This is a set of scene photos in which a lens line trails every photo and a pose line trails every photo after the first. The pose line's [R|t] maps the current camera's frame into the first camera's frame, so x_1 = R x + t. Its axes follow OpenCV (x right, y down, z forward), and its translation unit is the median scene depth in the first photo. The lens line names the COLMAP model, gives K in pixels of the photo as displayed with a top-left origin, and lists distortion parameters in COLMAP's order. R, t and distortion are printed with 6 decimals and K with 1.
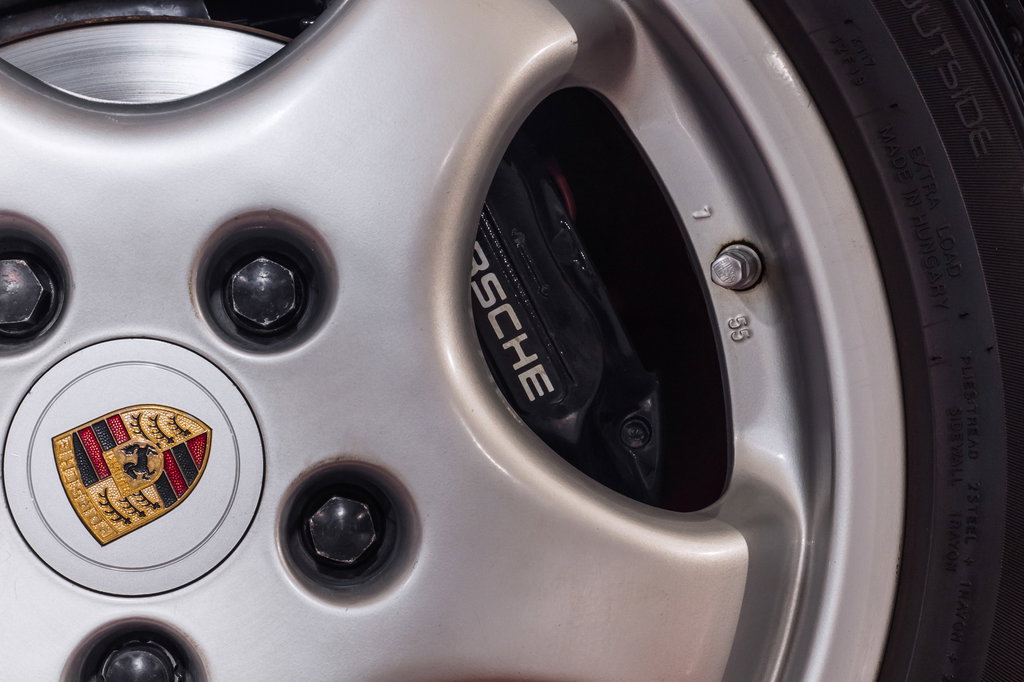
lens RADIAL K [[3810.1, 0, 520.1], [0, 3810.1, 333.9], [0, 0, 1]] dist [1.411897, 0.000000]
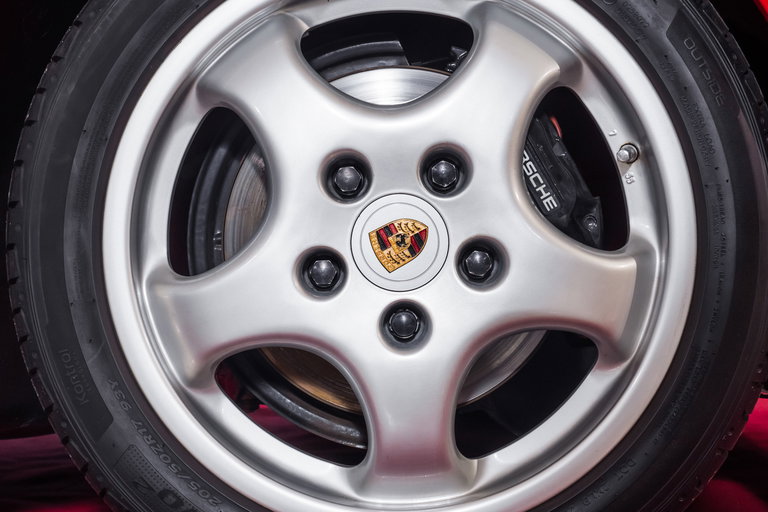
lens RADIAL K [[1750.2, 0, 386.1], [0, 1750.2, 259.3], [0, 0, 1]] dist [0.086605, 0.000000]
pose [[0.995317, -0.048668, -0.083514, -0.009327], [0.051857, 0.997989, 0.036445, 0.001643], [0.081572, -0.040605, 0.995840, -0.180755]]
